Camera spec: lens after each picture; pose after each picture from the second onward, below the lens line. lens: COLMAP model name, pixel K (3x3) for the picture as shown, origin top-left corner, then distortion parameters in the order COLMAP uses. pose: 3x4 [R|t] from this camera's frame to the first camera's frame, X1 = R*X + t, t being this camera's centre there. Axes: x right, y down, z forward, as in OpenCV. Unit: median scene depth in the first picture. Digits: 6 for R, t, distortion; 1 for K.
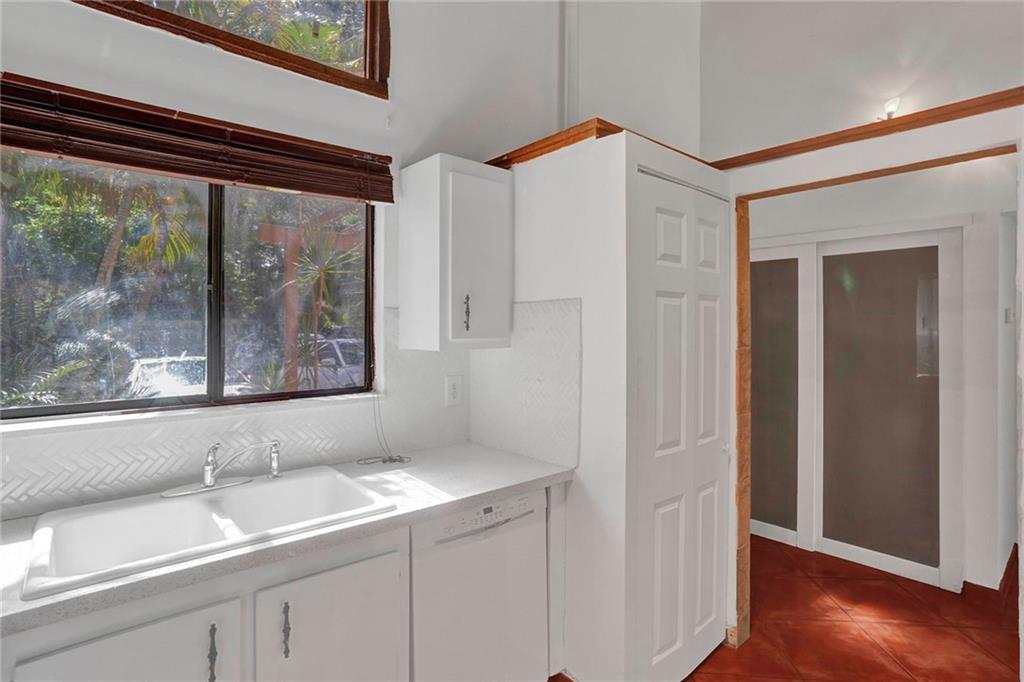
lens RADIAL K [[512.5, 0, 513.2], [0, 512.5, 328.0], [0, 0, 1]] dist [0.000269, 0.000746]
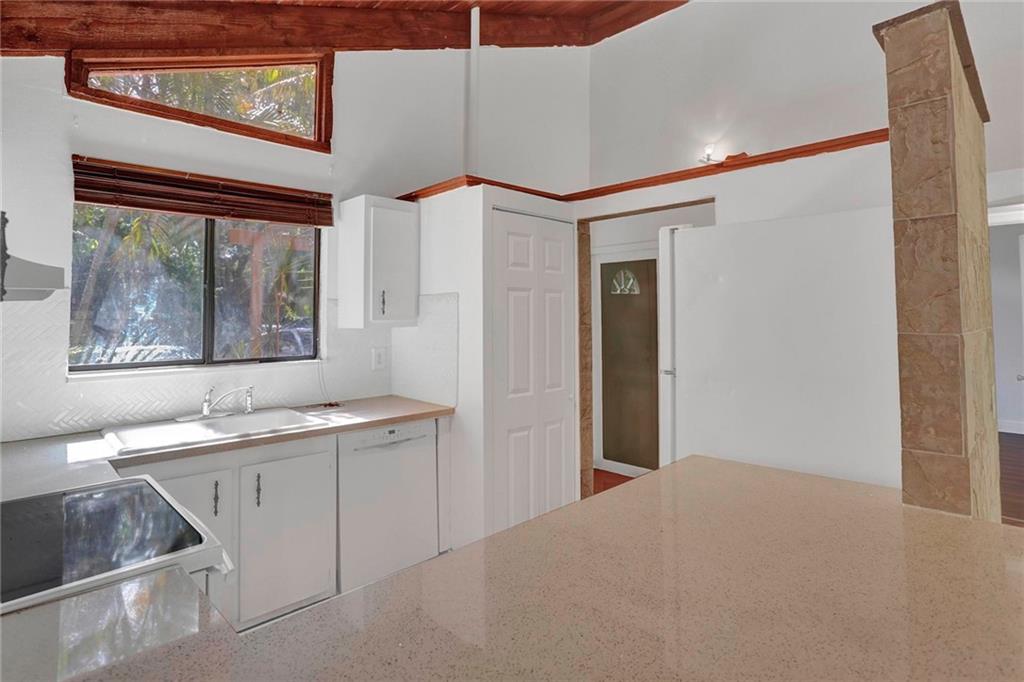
lens RADIAL K [[521.3, 0, 507.7], [0, 521.3, 297.1], [0, 0, 1]] dist [-0.002289, -0.000287]
pose [[0.998929, -0.005132, 0.045984, 0.195188], [0.006918, 0.999225, -0.038756, 0.015088], [-0.045750, 0.039033, 0.998190, -0.498450]]
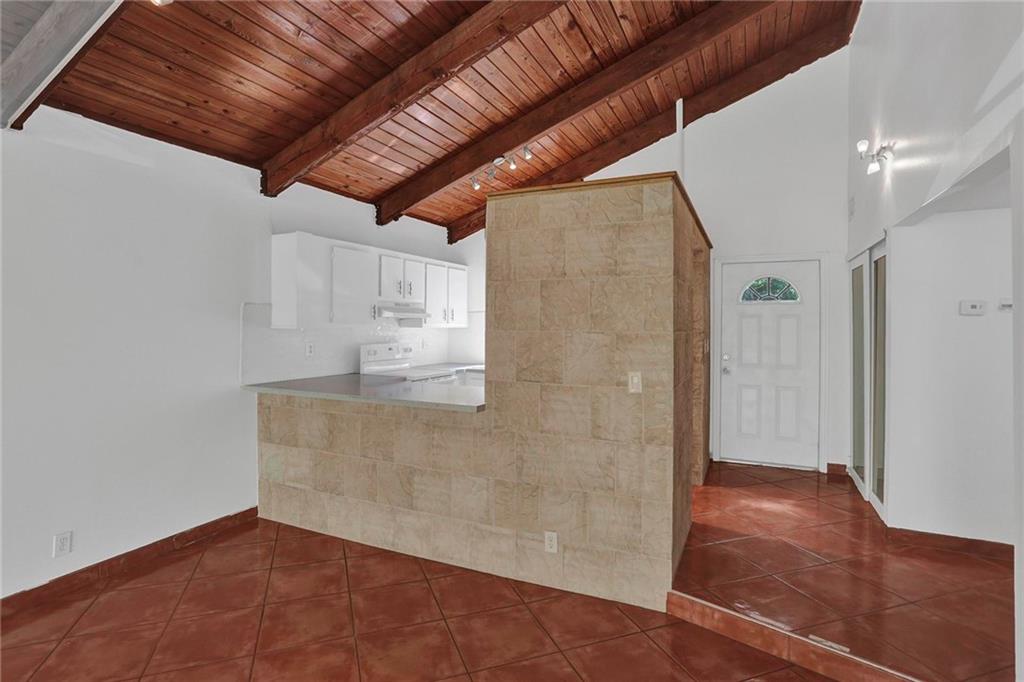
lens RADIAL K [[522.3, 0, 506.7], [0, 522.3, 324.1], [0, 0, 1]] dist [-0.040662, 0.018547]
pose [[0.397073, 0.003894, -0.917779, 2.261388], [-0.001620, 0.999992, 0.003542, 0.009510], [0.917786, 0.000080, 0.397076, -0.474326]]
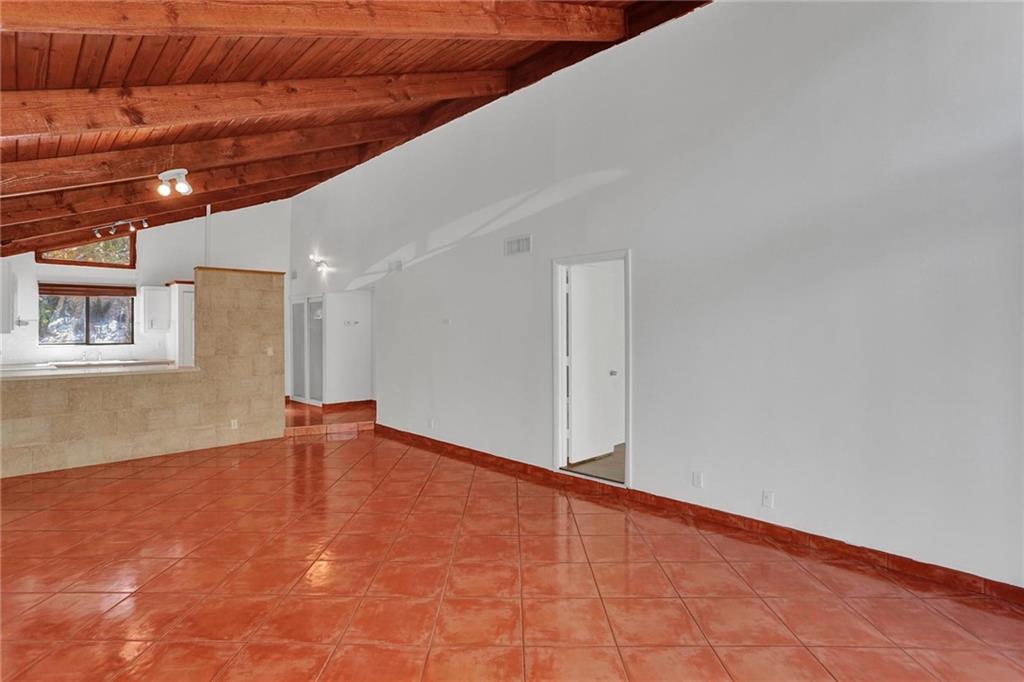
lens RADIAL K [[522.3, 0, 506.7], [0, 522.3, 324.1], [0, 0, 1]] dist [-0.040662, 0.018547]
pose [[0.999446, -0.009995, 0.031760, 2.637457], [0.010239, 0.999919, -0.007534, 0.024757], [-0.031682, 0.007855, 0.999467, -3.199585]]
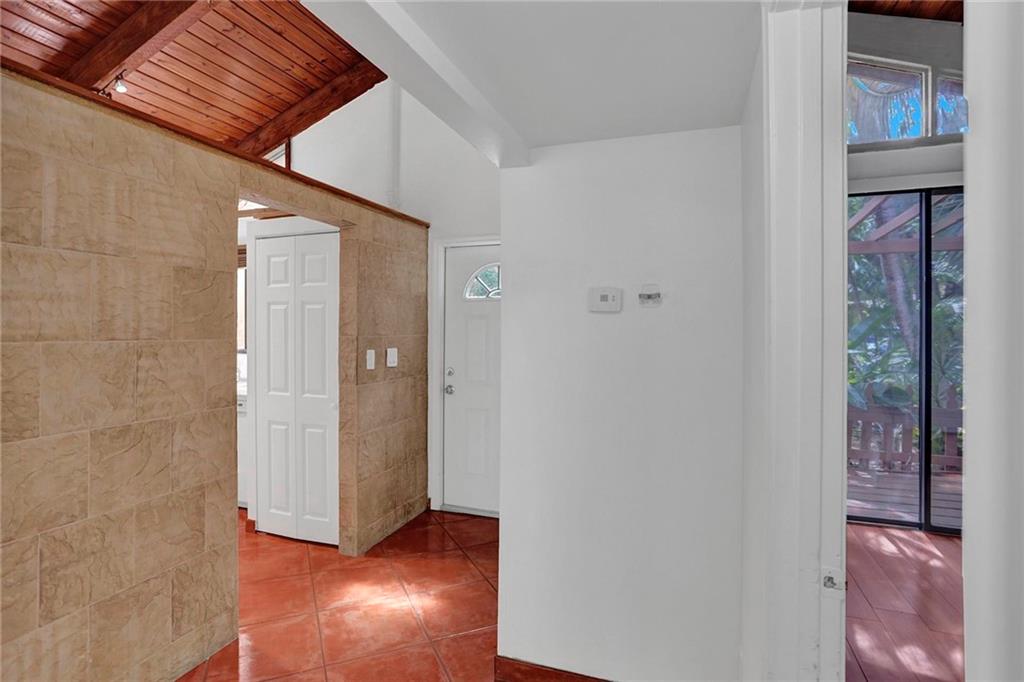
lens RADIAL K [[522.3, 0, 506.7], [0, 522.3, 324.1], [0, 0, 1]] dist [-0.040662, 0.018547]
pose [[0.480605, -0.002583, -0.876933, 2.149723], [-0.001693, 0.999991, -0.003873, 0.011325], [0.876935, 0.003346, 0.480597, 0.825600]]
